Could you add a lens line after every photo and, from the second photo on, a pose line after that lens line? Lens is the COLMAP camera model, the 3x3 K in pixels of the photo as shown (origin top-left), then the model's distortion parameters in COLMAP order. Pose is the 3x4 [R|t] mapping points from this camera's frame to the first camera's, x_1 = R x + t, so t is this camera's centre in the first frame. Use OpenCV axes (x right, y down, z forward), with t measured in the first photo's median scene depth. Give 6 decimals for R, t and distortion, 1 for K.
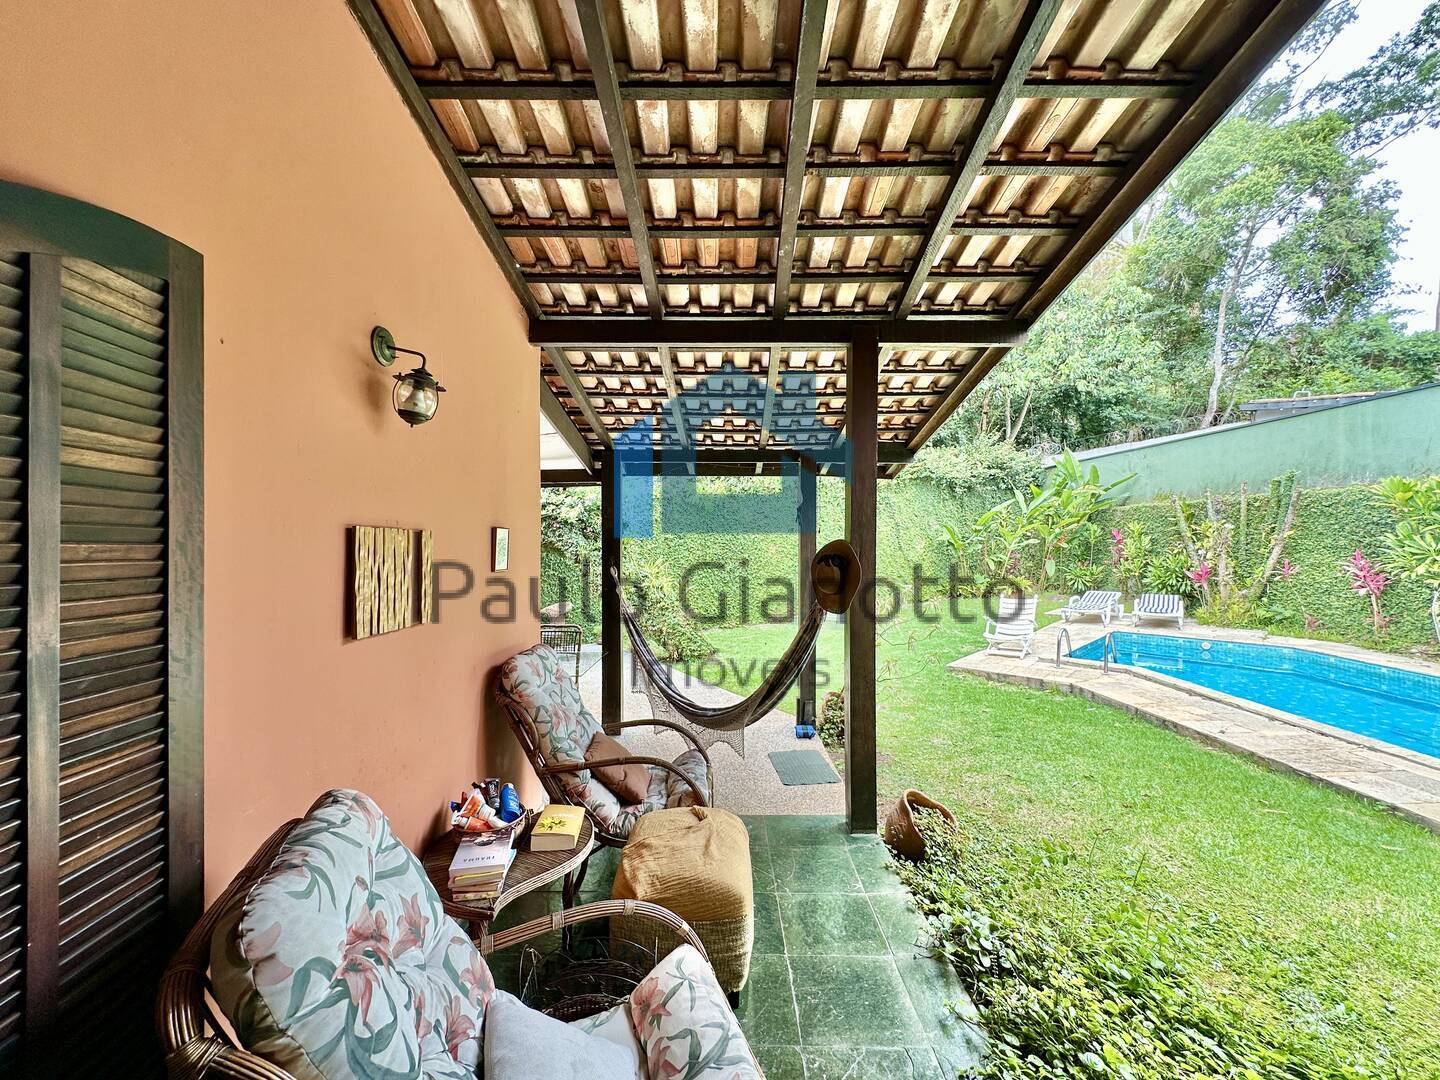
lens RADIAL K [[576.7, 0, 718.7], [0, 576.7, 539.5], [0, 0, 1]] dist [0.000199, -0.000007]
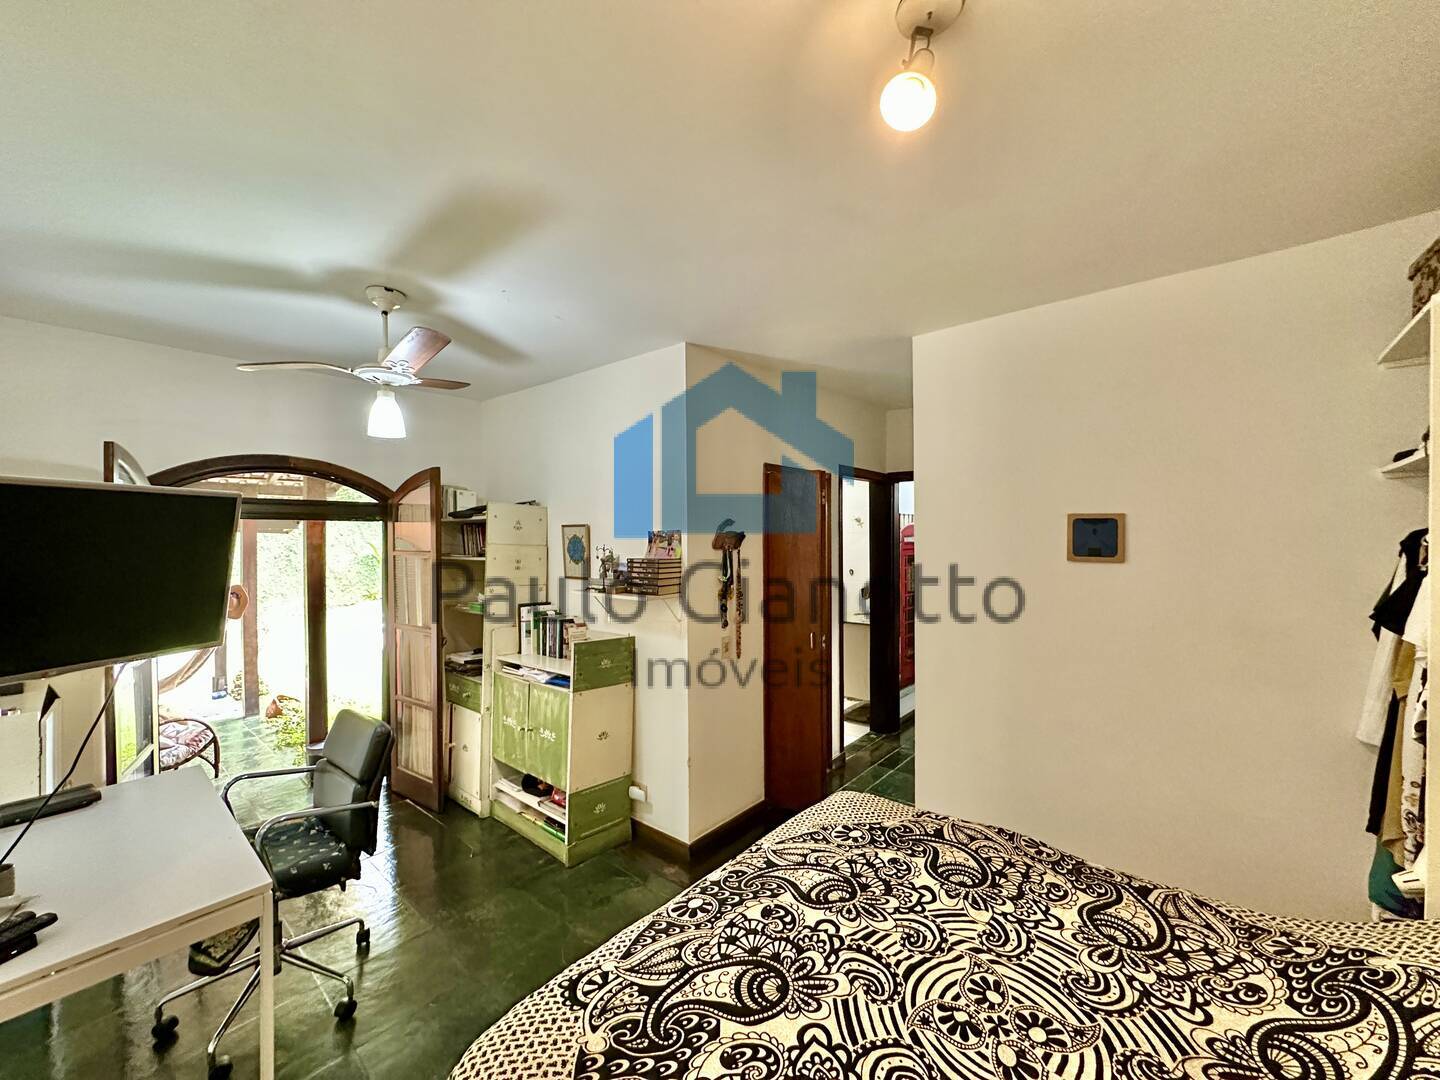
lens RADIAL K [[576.7, 0, 719.7], [0, 576.7, 541.2], [0, 0, 1]] dist [0.000199, -0.000007]
pose [[0.656181, -0.007933, 0.754562, -0.209122], [0.000495, 0.999949, 0.010082, -0.164978], [-0.754604, -0.006242, 0.656151, -1.607438]]
